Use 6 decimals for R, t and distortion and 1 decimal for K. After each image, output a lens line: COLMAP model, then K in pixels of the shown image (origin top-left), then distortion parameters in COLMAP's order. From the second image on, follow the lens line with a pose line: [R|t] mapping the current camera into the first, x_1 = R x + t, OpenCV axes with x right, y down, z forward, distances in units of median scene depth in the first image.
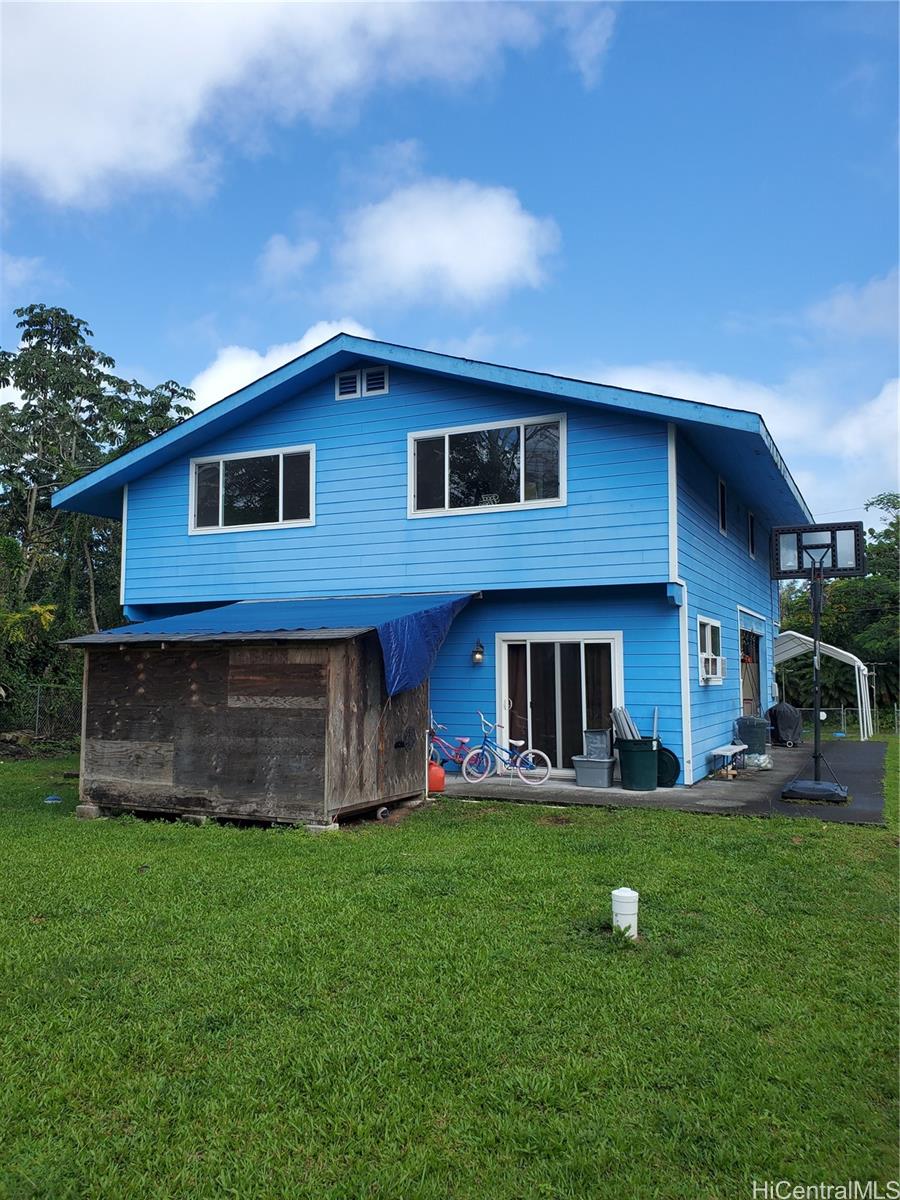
lens RADIAL K [[946.1, 0, 450.0], [0, 946.1, 600.0], [0, 0, 1]] dist [-0.008772, 0.050868]
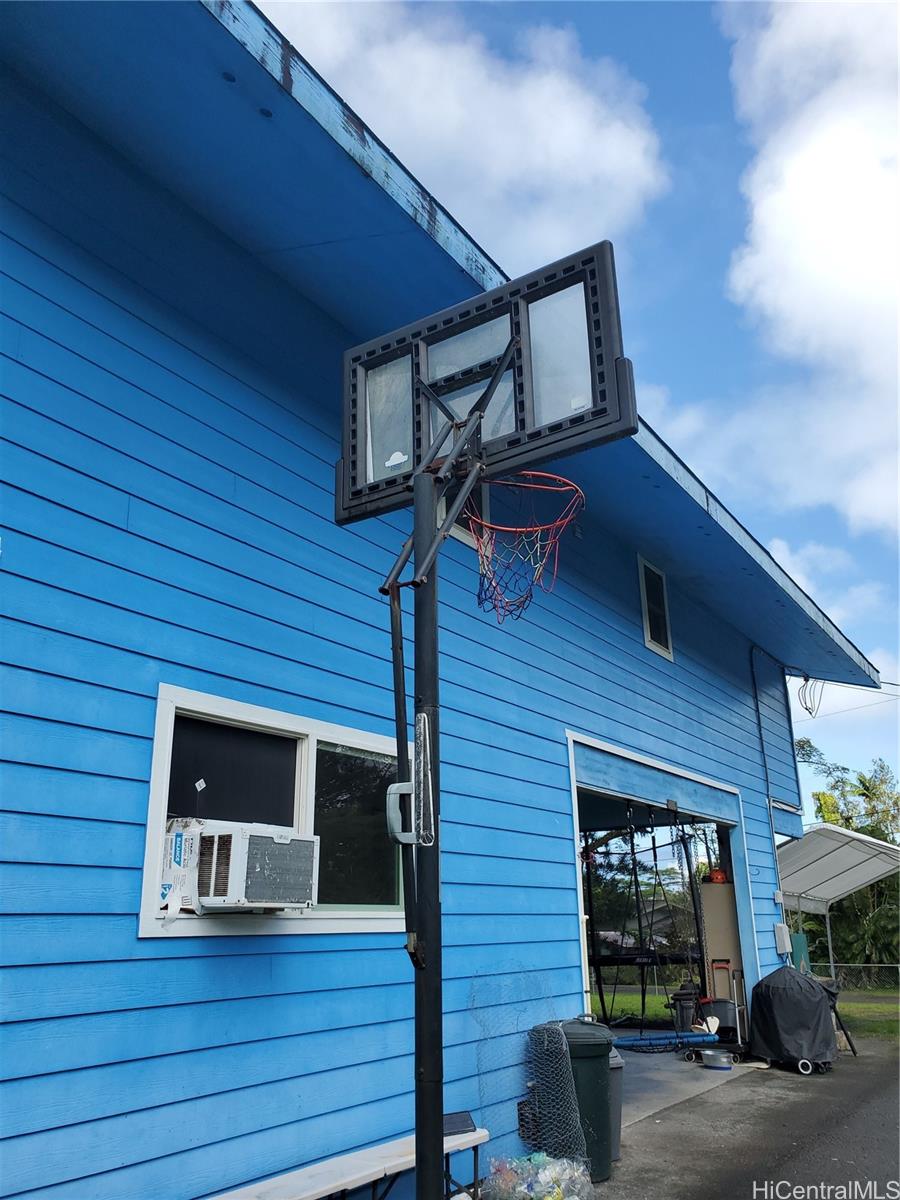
lens RADIAL K [[946.1, 0, 450.0], [0, 946.1, 600.0], [0, 0, 1]] dist [-0.008772, 0.050868]
pose [[0.990678, -0.064186, -0.120156, 0.409673], [0.031690, 0.966428, -0.254975, 0.071894], [0.132488, 0.248790, 0.959453, 0.757263]]
